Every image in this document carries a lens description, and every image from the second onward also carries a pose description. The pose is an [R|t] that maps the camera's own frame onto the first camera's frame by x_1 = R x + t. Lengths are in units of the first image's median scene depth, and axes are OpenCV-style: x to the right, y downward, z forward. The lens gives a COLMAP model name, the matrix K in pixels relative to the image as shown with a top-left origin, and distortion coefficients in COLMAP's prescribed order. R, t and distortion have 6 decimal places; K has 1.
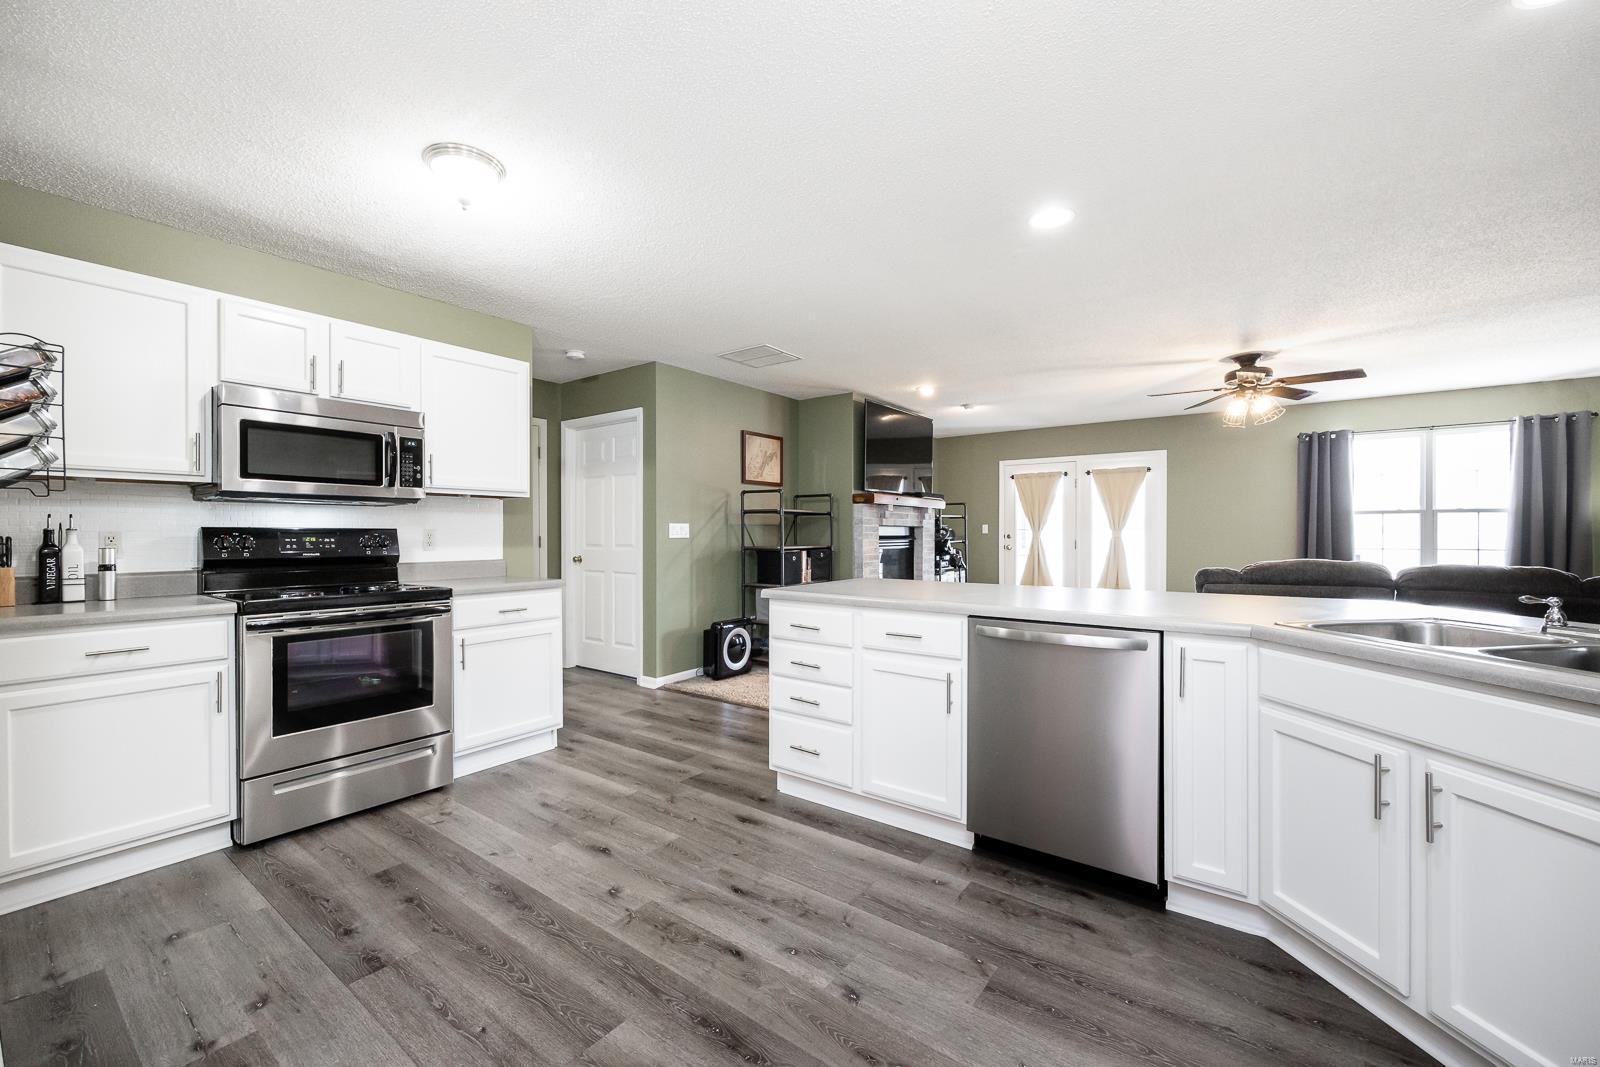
lens RADIAL K [[646.0, 0, 791.7], [0, 646.0, 532.7], [0, 0, 1]] dist [0.000283, -0.000007]
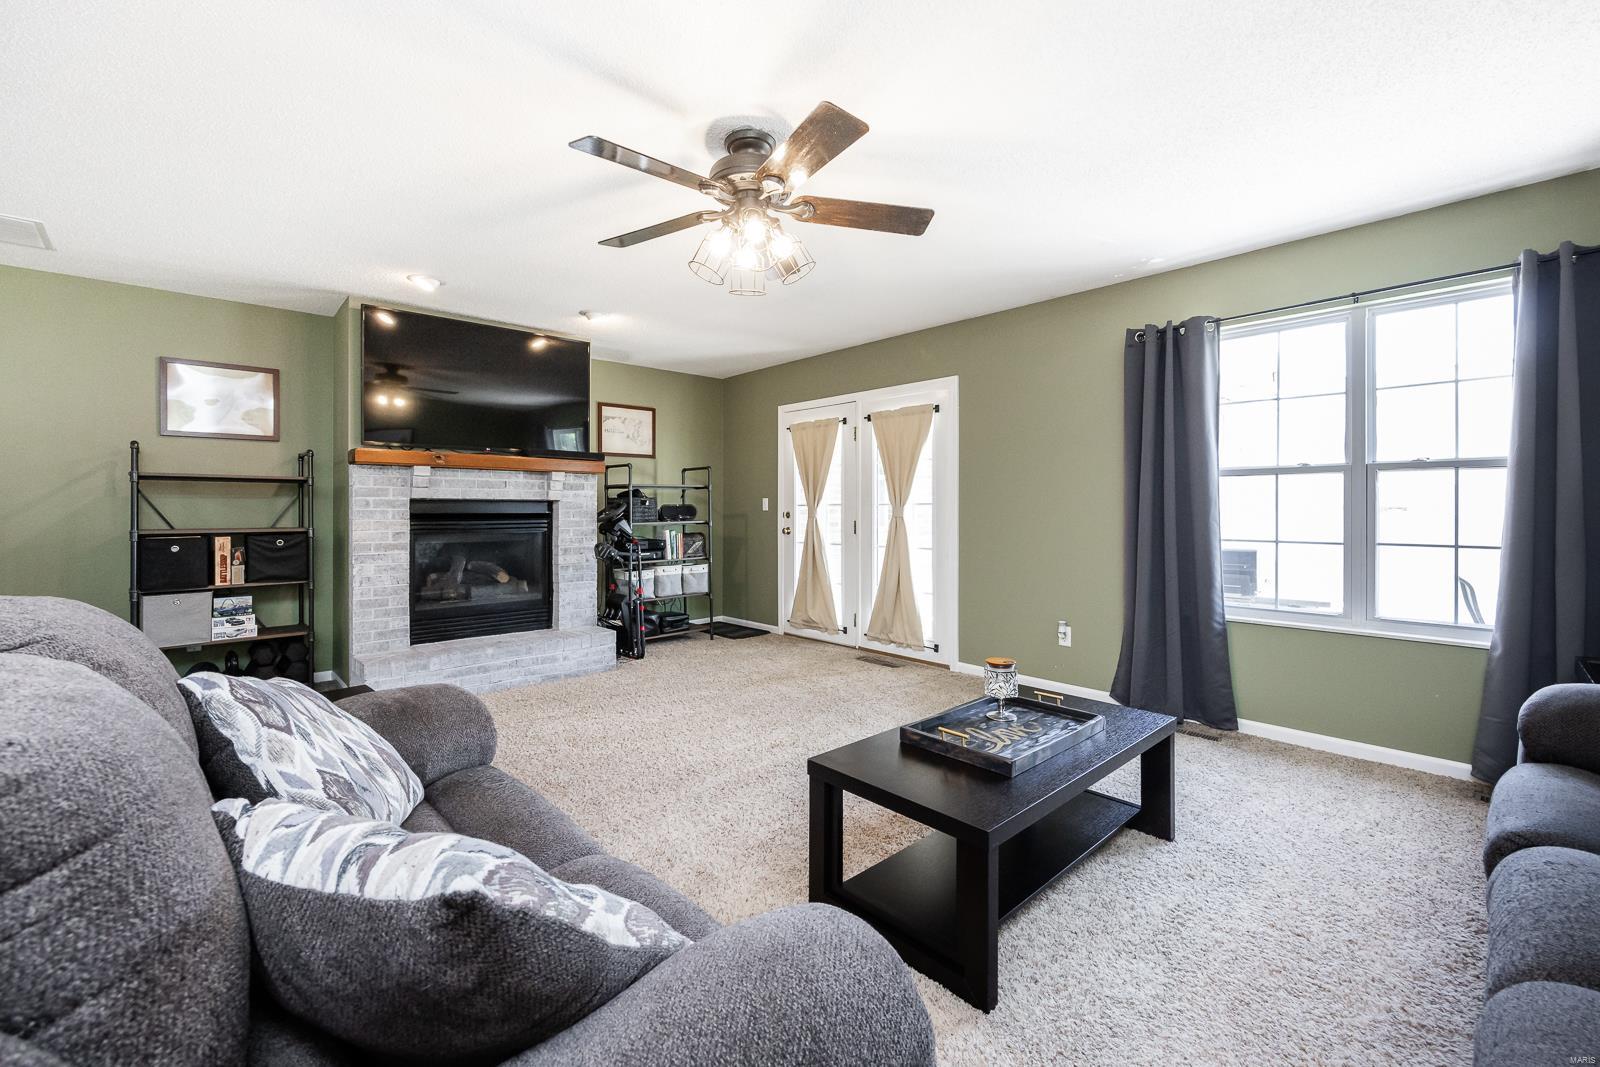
lens RADIAL K [[672.0, 0, 789.1], [0, 672.0, 509.1], [0, 0, 1]] dist [-0.002391, -0.000180]
pose [[0.981725, 0.000404, -0.190306, 0.682211], [-0.000624, 0.999999, -0.001098, 0.000329], [0.190305, 0.001197, 0.981724, 0.425438]]
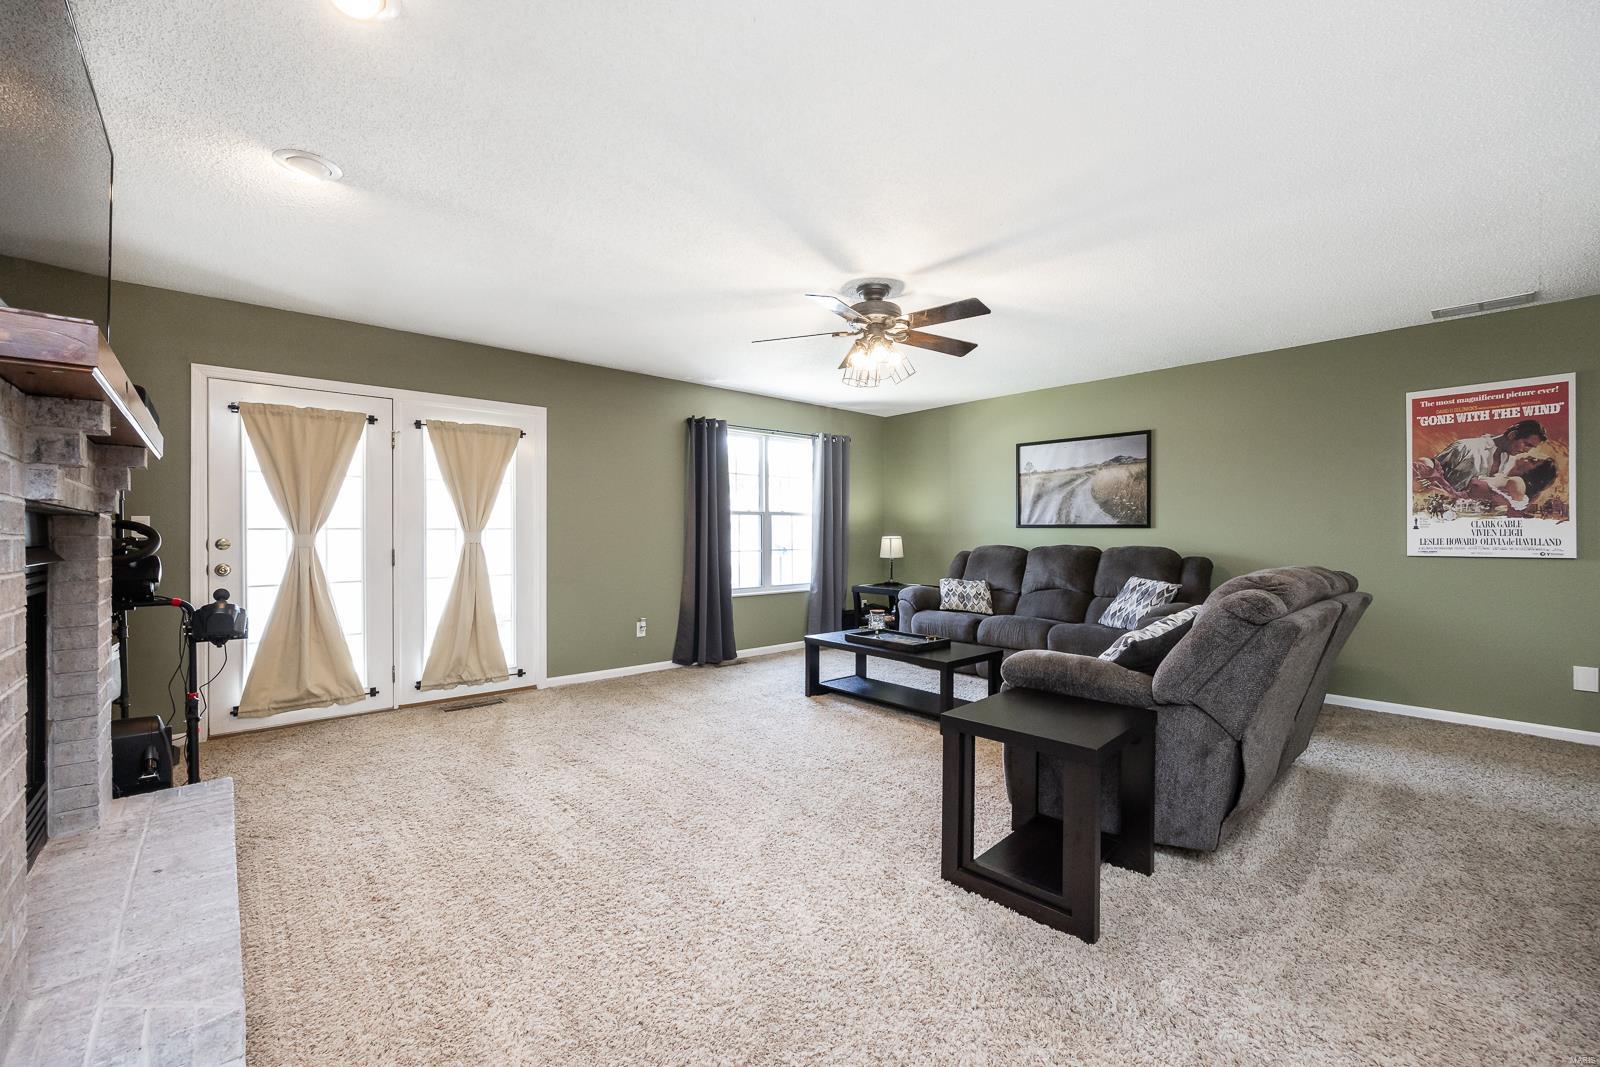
lens RADIAL K [[650.3, 0, 808.9], [0, 650.3, 534.1], [0, 0, 1]] dist [-0.001438, -0.000036]
pose [[0.195711, -0.001844, 0.980660, -0.015277], [0.003162, 0.999994, 0.001250, -0.000441], [-0.980657, 0.002856, 0.195716, 0.766767]]
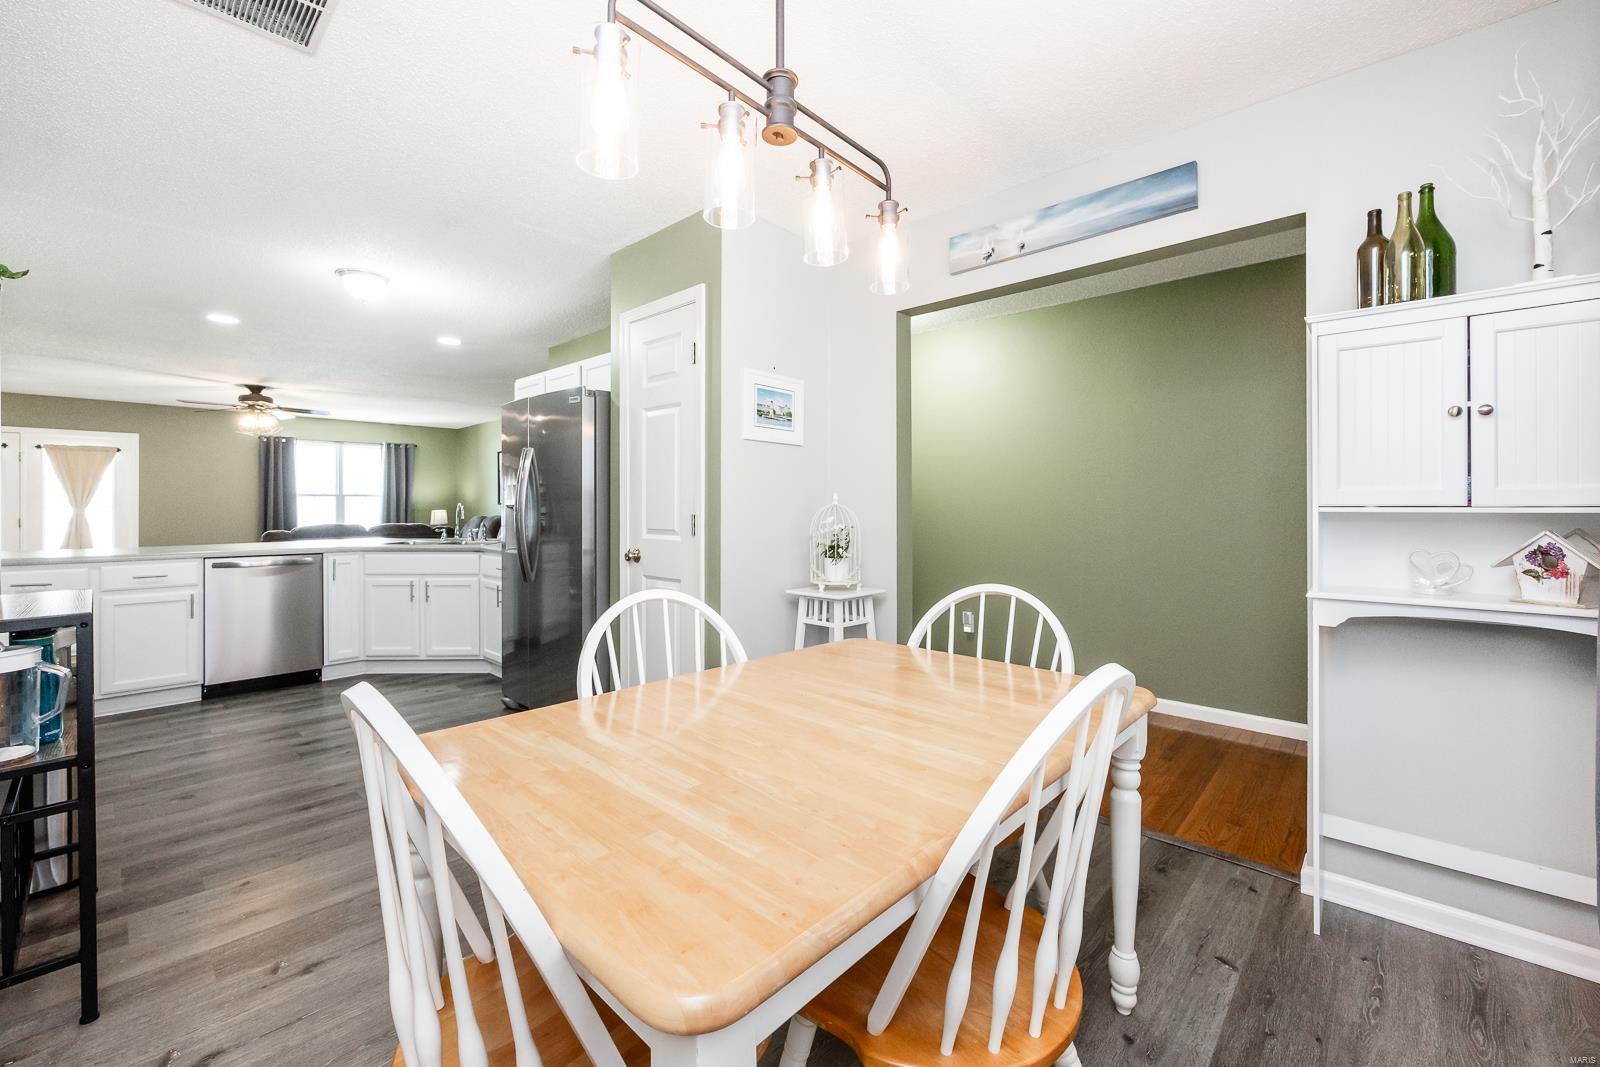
lens RADIAL K [[656.5, 0, 787.9], [0, 656.5, 511.0], [0, 0, 1]] dist [-0.000758, 0.000006]
pose [[0.118952, -0.006741, 0.992877, -0.500730], [0.003659, 0.999973, 0.006351, 0.000064], [-0.992893, 0.002877, 0.118974, -0.290419]]
